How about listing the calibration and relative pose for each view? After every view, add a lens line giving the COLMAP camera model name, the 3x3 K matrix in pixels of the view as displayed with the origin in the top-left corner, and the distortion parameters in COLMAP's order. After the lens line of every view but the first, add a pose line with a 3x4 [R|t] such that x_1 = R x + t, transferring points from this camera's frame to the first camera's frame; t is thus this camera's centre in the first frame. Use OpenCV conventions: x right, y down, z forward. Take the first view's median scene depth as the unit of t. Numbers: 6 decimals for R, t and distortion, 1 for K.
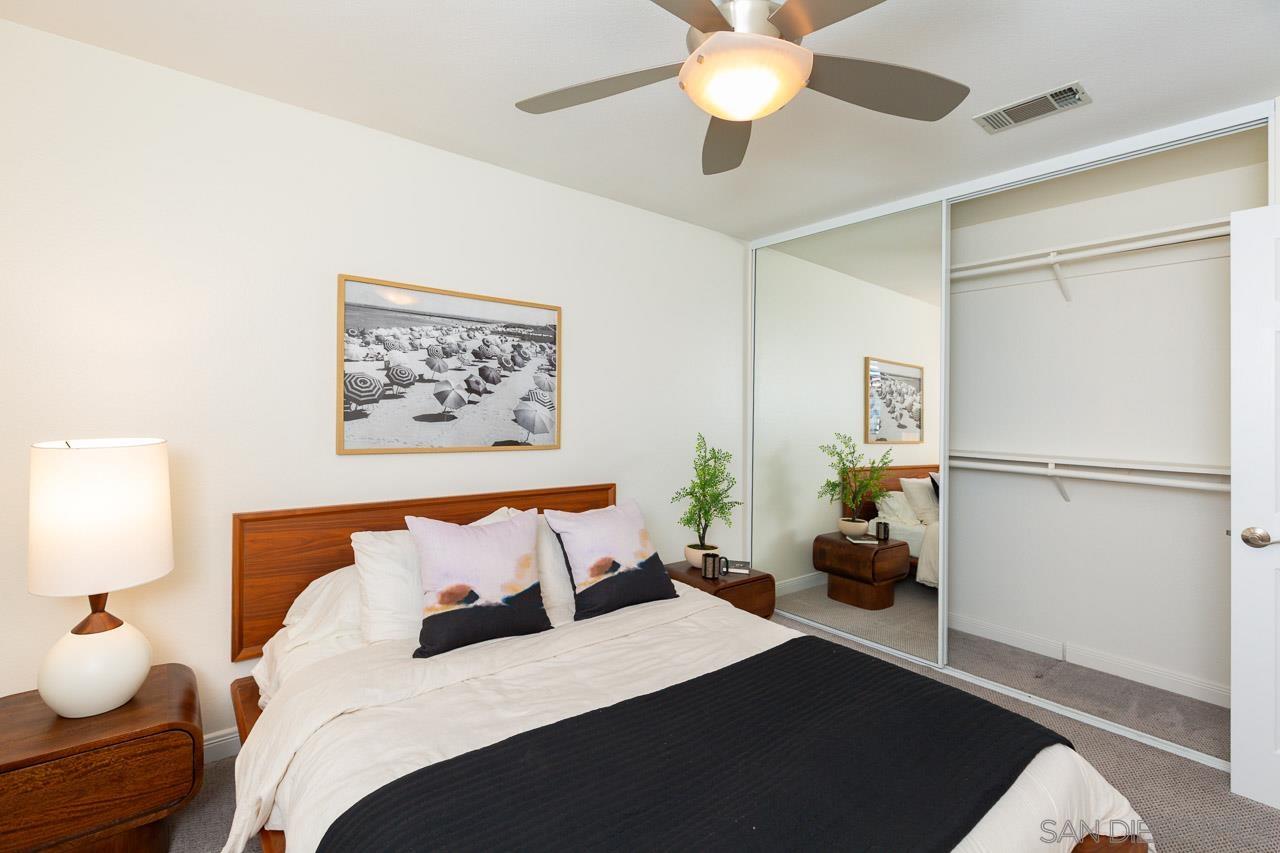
lens RADIAL K [[577.7, 0, 641.9], [0, 577.7, 403.3], [0, 0, 1]] dist [0.003421, 0.000508]
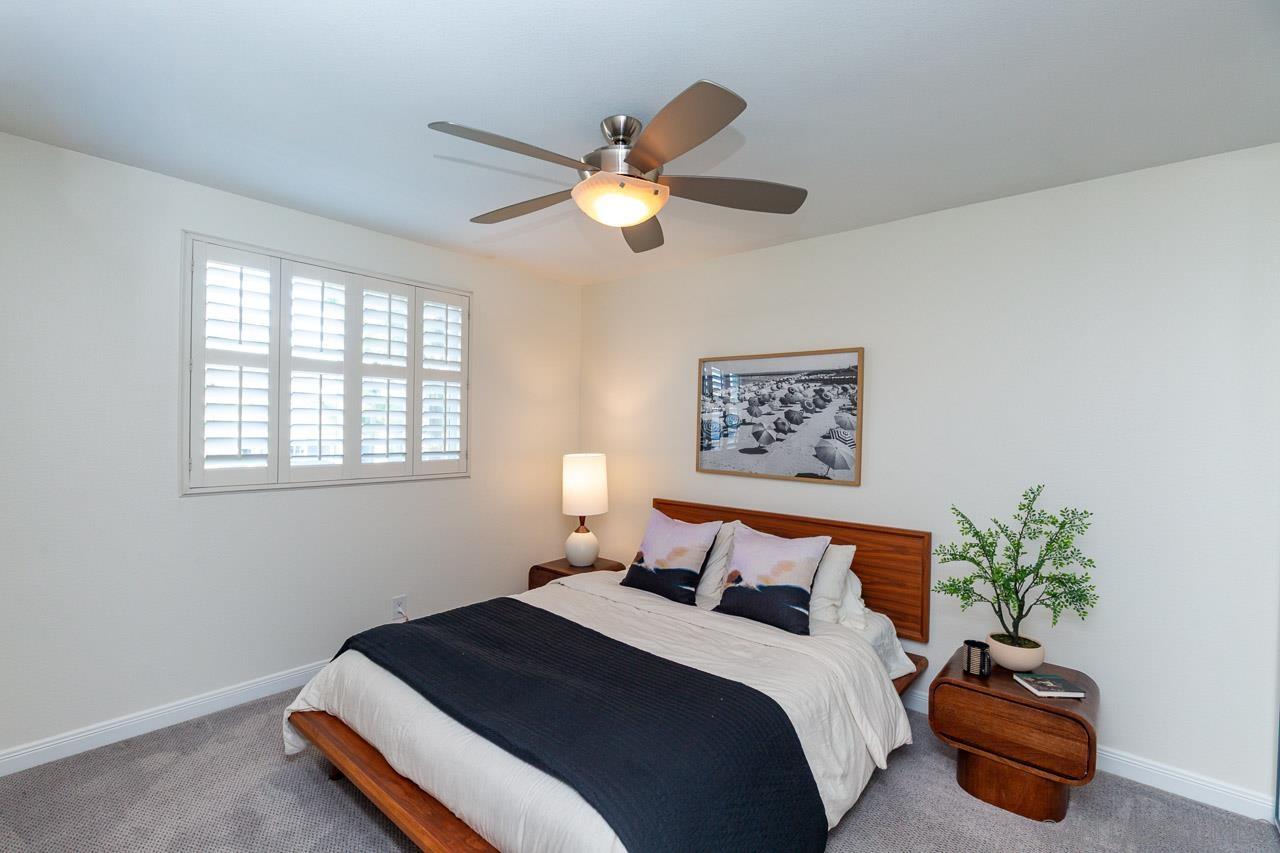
lens RADIAL K [[577.7, 0, 639.4], [0, 577.7, 428.7], [0, 0, 1]] dist [0.003421, 0.000508]
pose [[0.165109, -0.010373, -0.986221, 0.877758], [-0.005741, 0.999918, -0.011478, -0.009212], [0.986259, 0.007557, 0.165035, 0.486591]]
